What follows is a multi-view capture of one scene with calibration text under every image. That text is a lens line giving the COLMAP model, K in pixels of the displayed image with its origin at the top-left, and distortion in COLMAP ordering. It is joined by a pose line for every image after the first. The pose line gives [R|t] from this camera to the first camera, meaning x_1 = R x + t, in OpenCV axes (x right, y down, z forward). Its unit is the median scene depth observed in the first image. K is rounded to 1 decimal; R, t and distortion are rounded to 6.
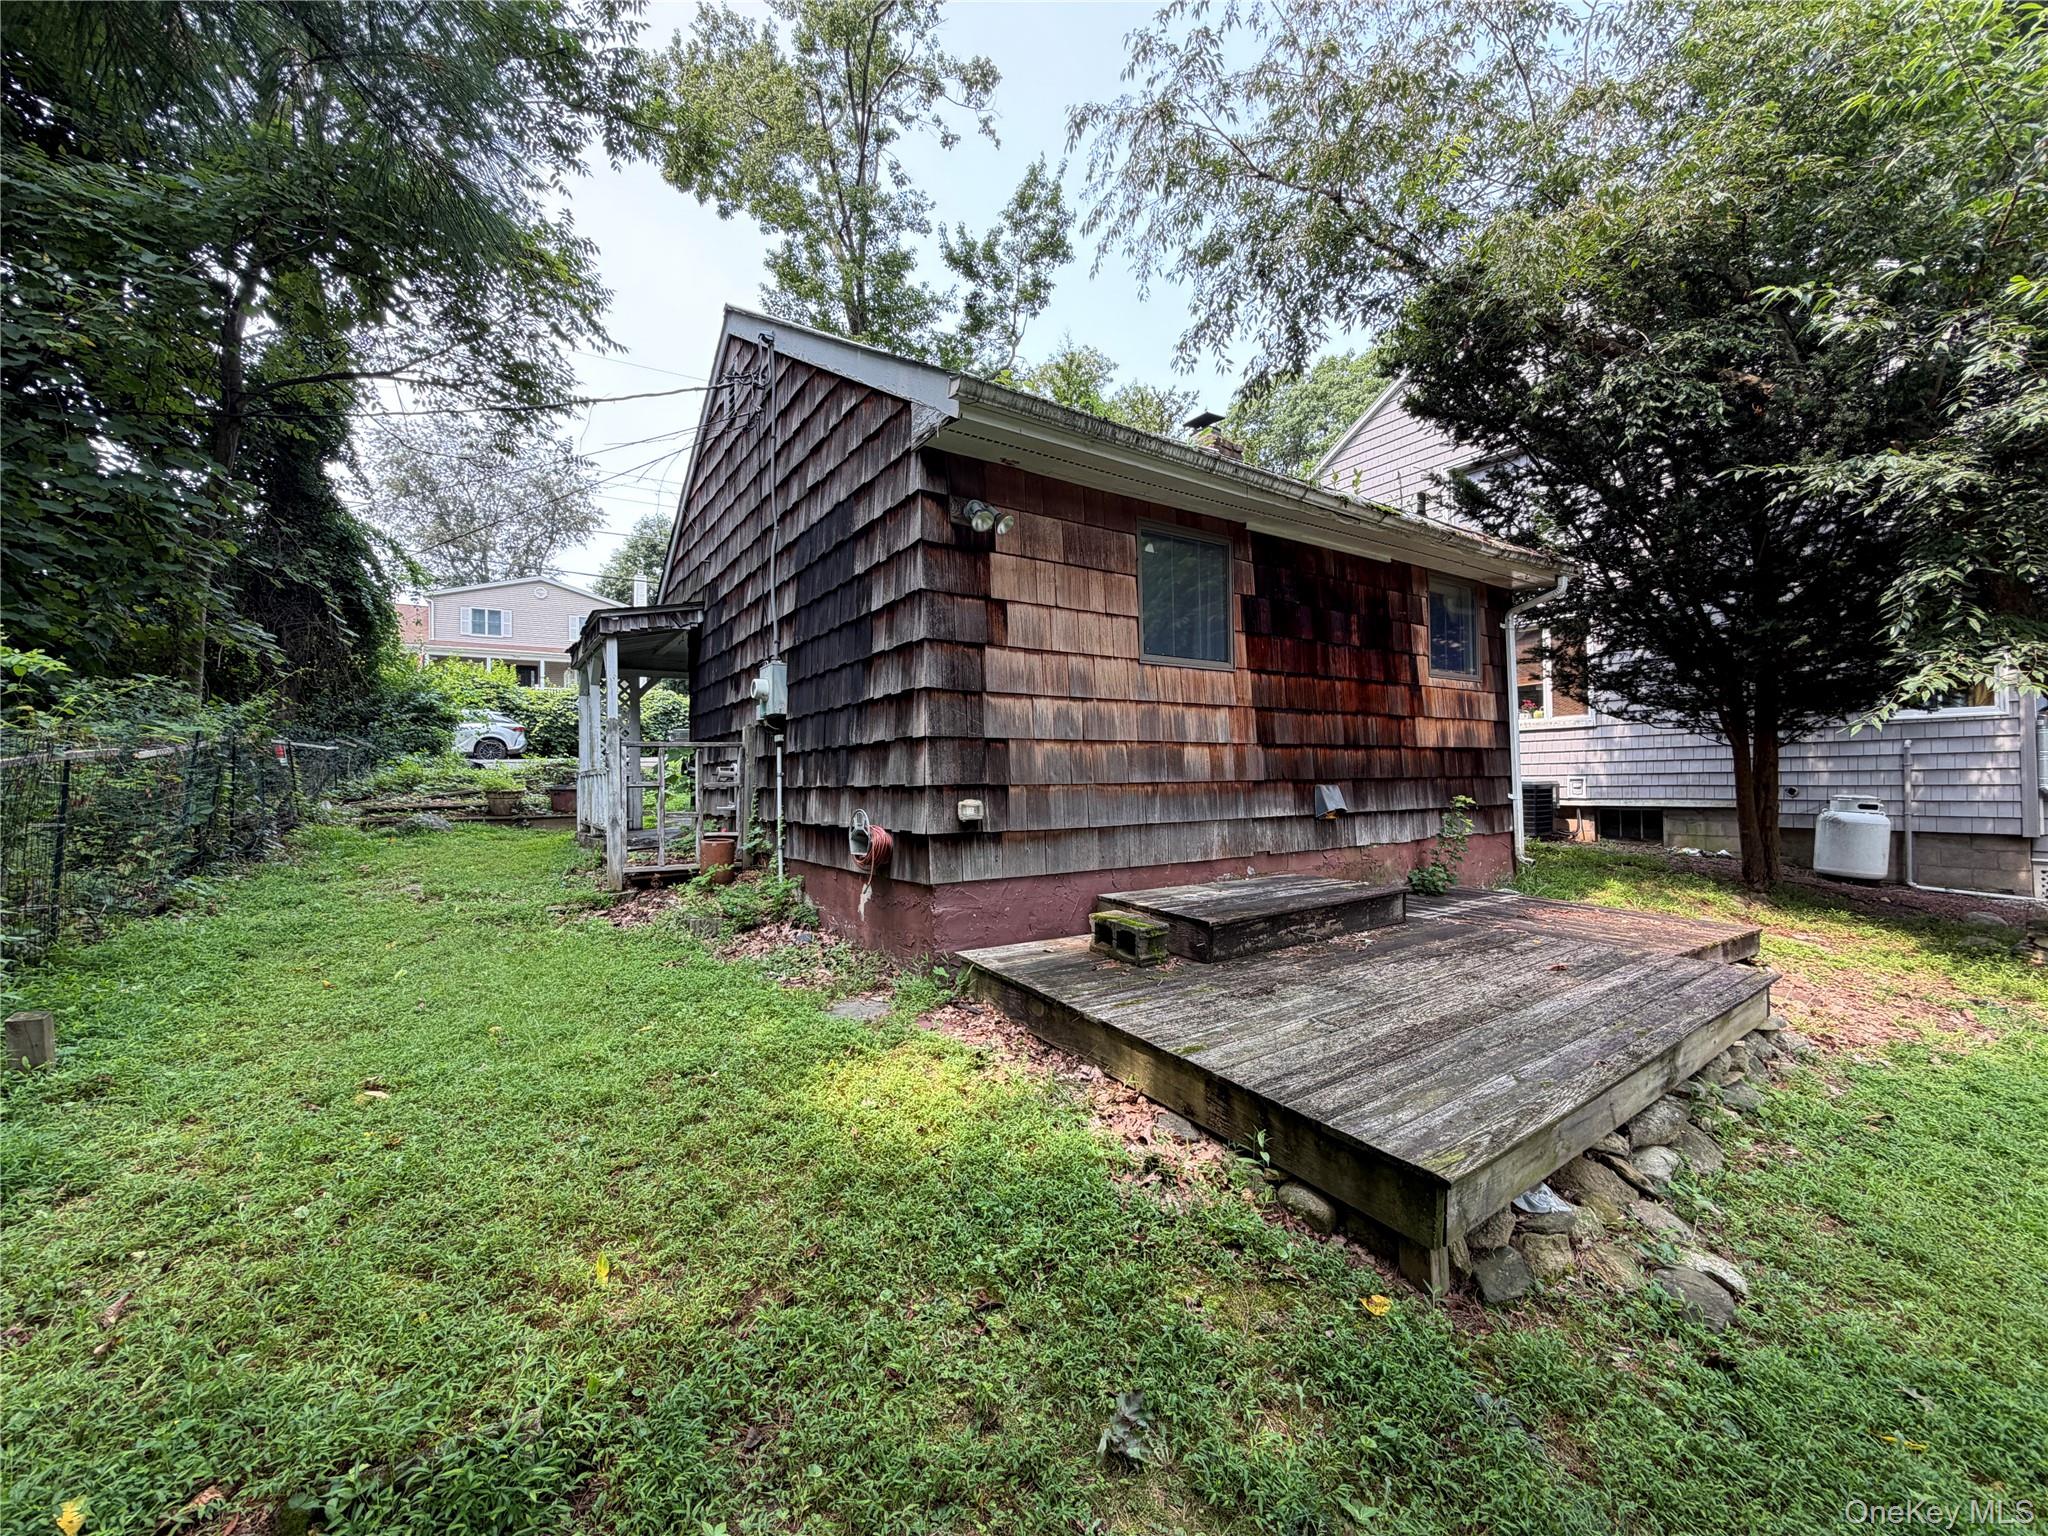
lens RADIAL K [[812.3, 0, 1028.8], [0, 812.3, 770.6], [0, 0, 1]] dist [-0.000551, 0.000047]
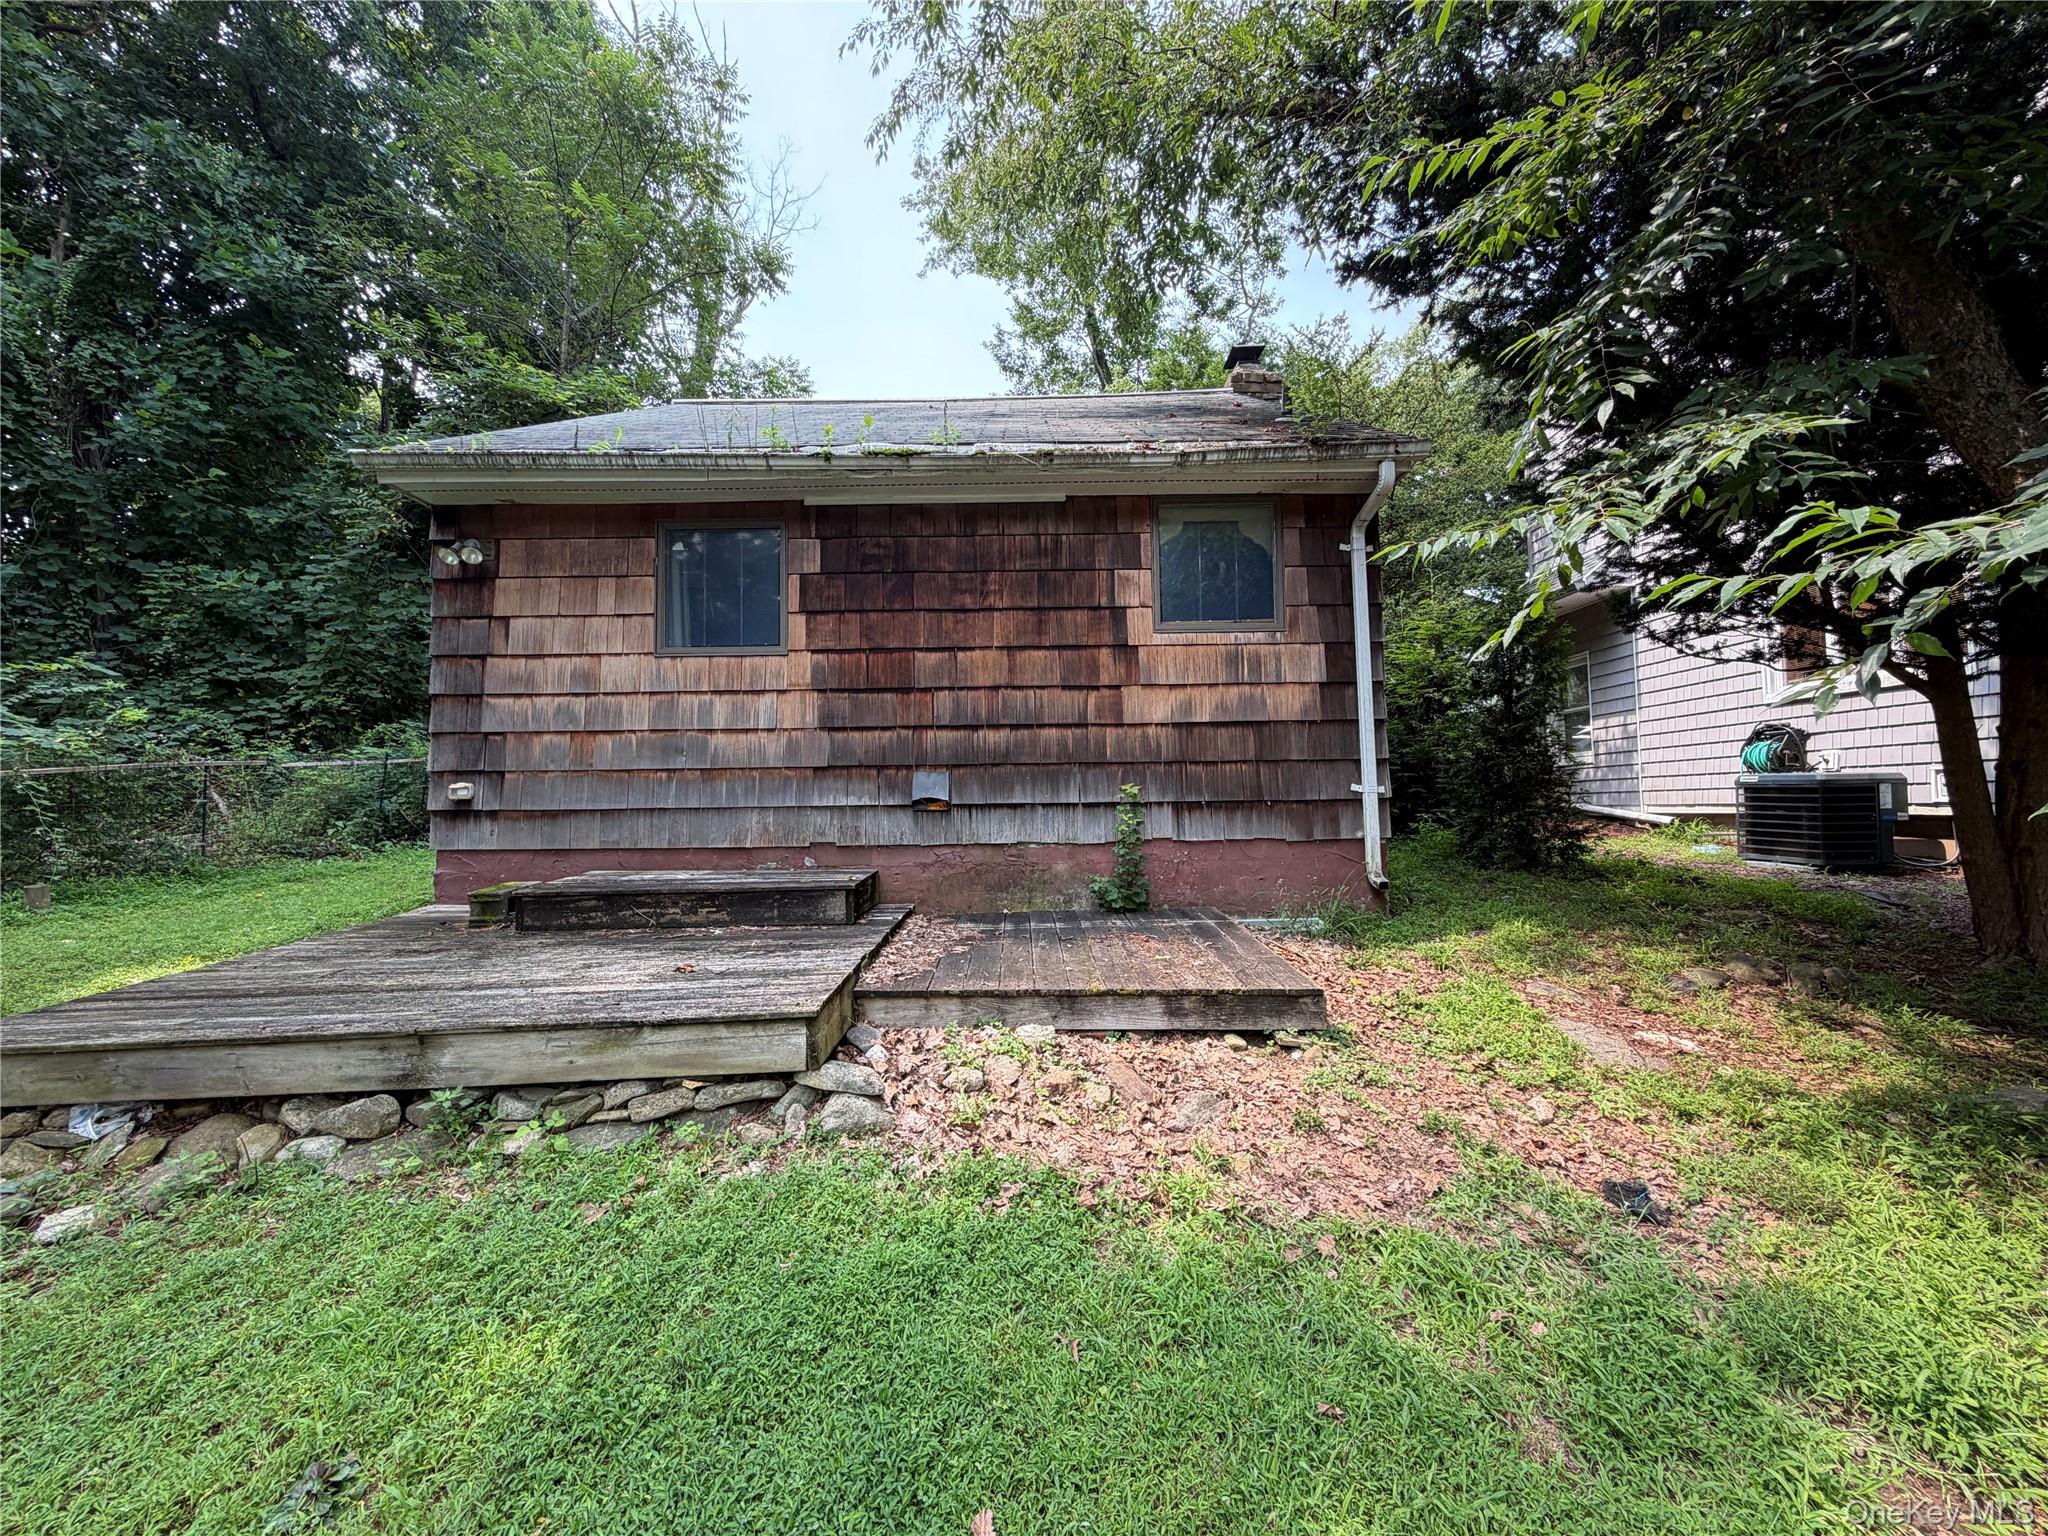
lens RADIAL K [[812.3, 0, 1028.4], [0, 812.3, 771.2], [0, 0, 1]] dist [-0.000551, 0.000047]
pose [[0.828026, -0.018791, -0.560375, 1.152461], [0.008794, 0.999751, -0.020530, 0.044550], [0.560621, 0.012071, 0.827984, 0.400849]]
